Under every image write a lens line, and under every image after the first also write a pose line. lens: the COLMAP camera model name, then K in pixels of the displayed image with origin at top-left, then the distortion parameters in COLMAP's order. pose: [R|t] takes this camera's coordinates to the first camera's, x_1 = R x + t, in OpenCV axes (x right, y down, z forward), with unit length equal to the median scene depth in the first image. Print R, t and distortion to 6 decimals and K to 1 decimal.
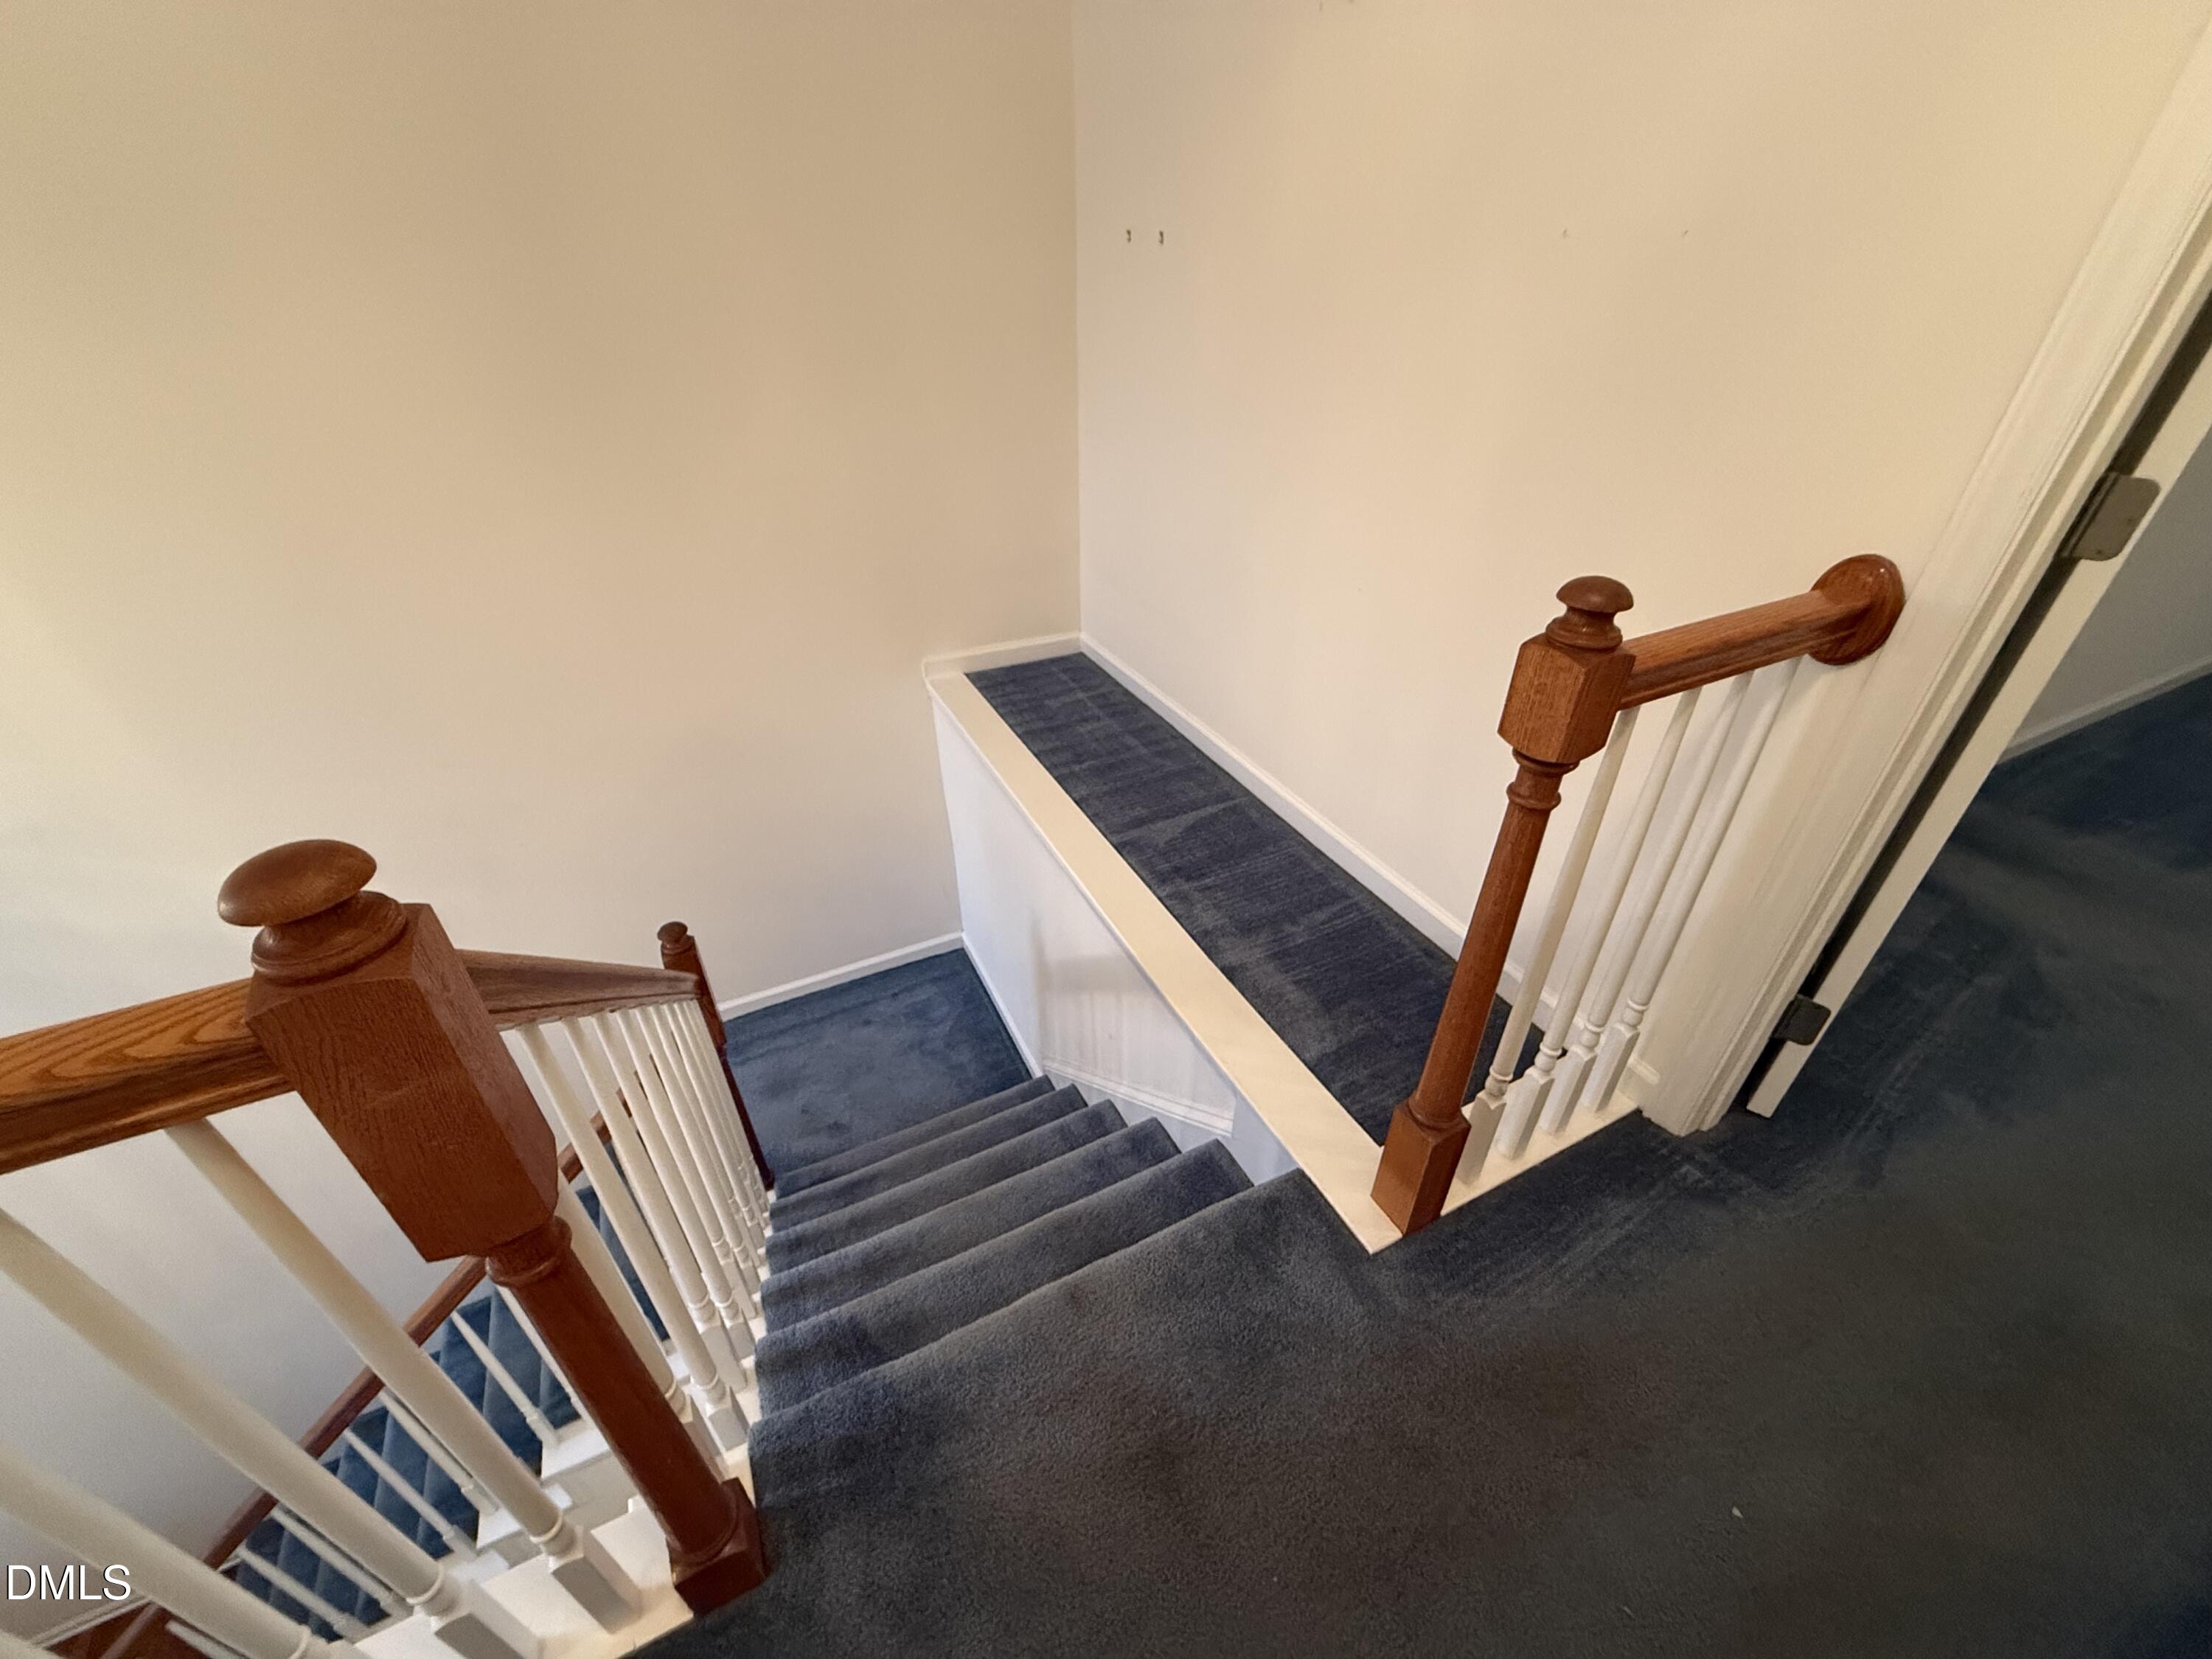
lens RADIAL K [[878.7, 0, 1101.5], [0, 878.7, 819.7], [0, 0, 1]] dist [0.000340, -0.000974]
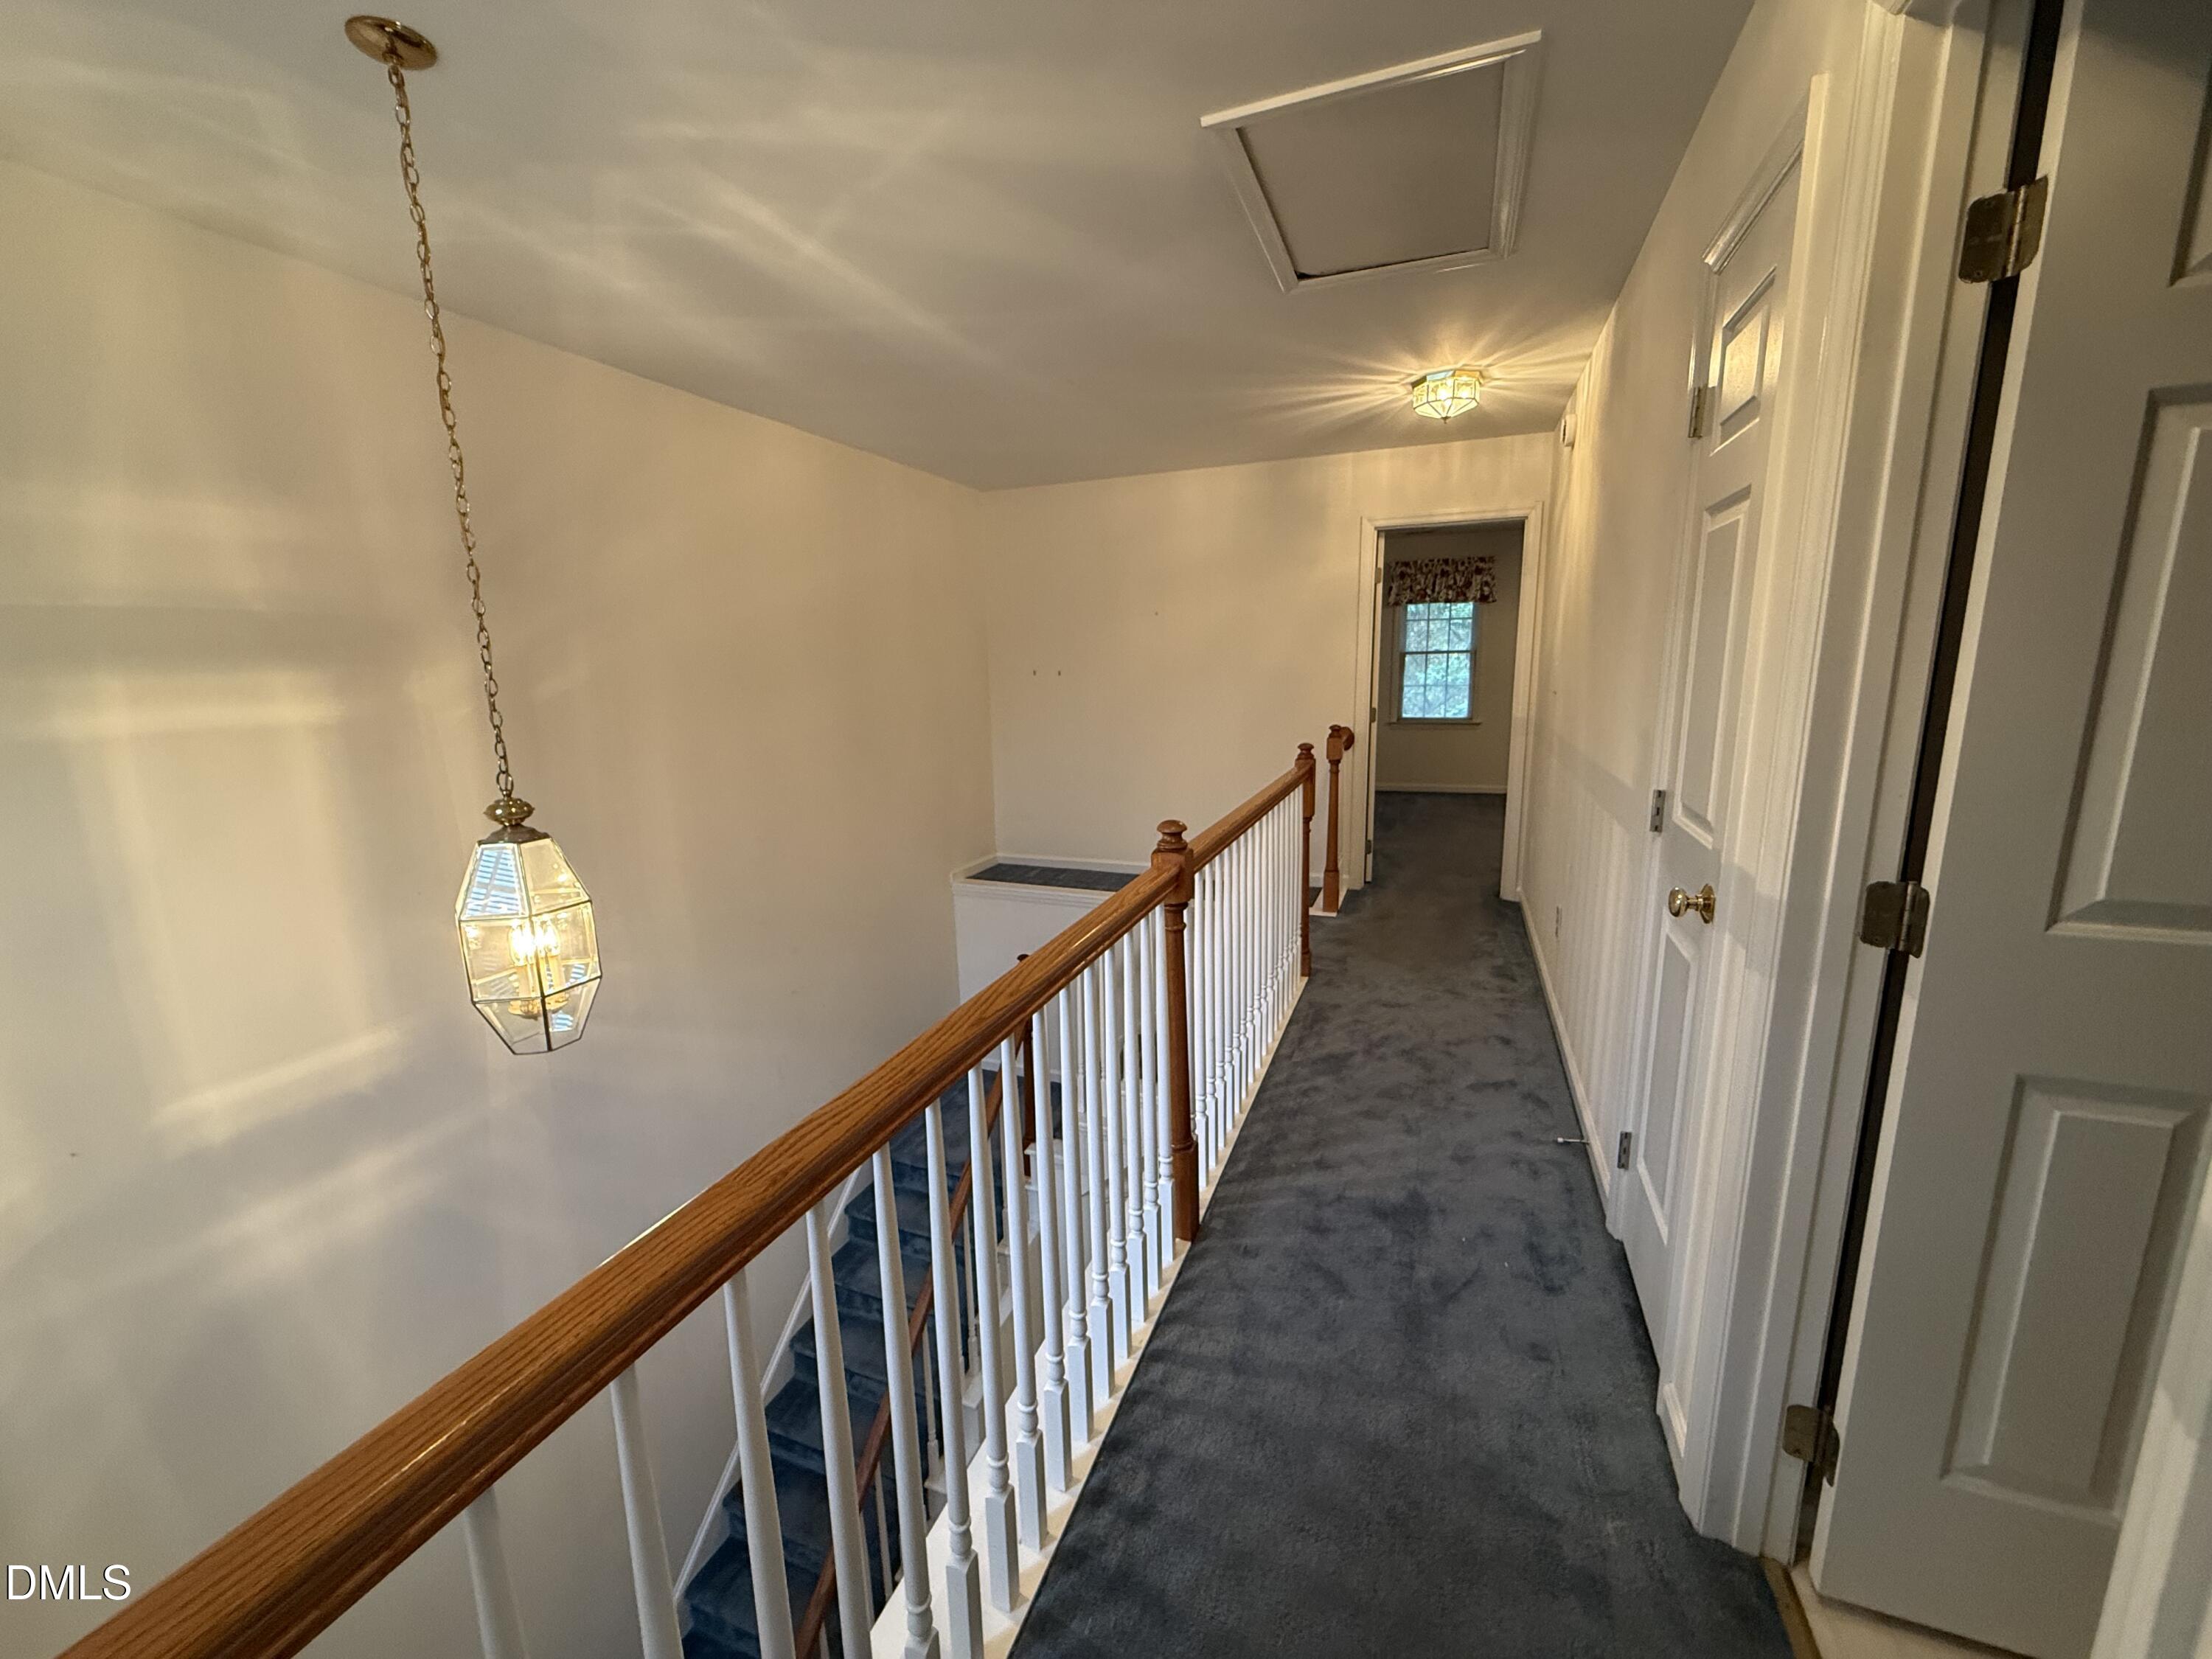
lens RADIAL K [[878.7, 0, 1111.8], [0, 878.7, 839.4], [0, 0, 1]] dist [0.000340, -0.000974]
pose [[0.739581, -0.144639, 0.657343, -0.986768], [0.403862, 0.876651, -0.261493, 0.282709], [-0.538438, 0.458871, 0.706769, -0.446957]]
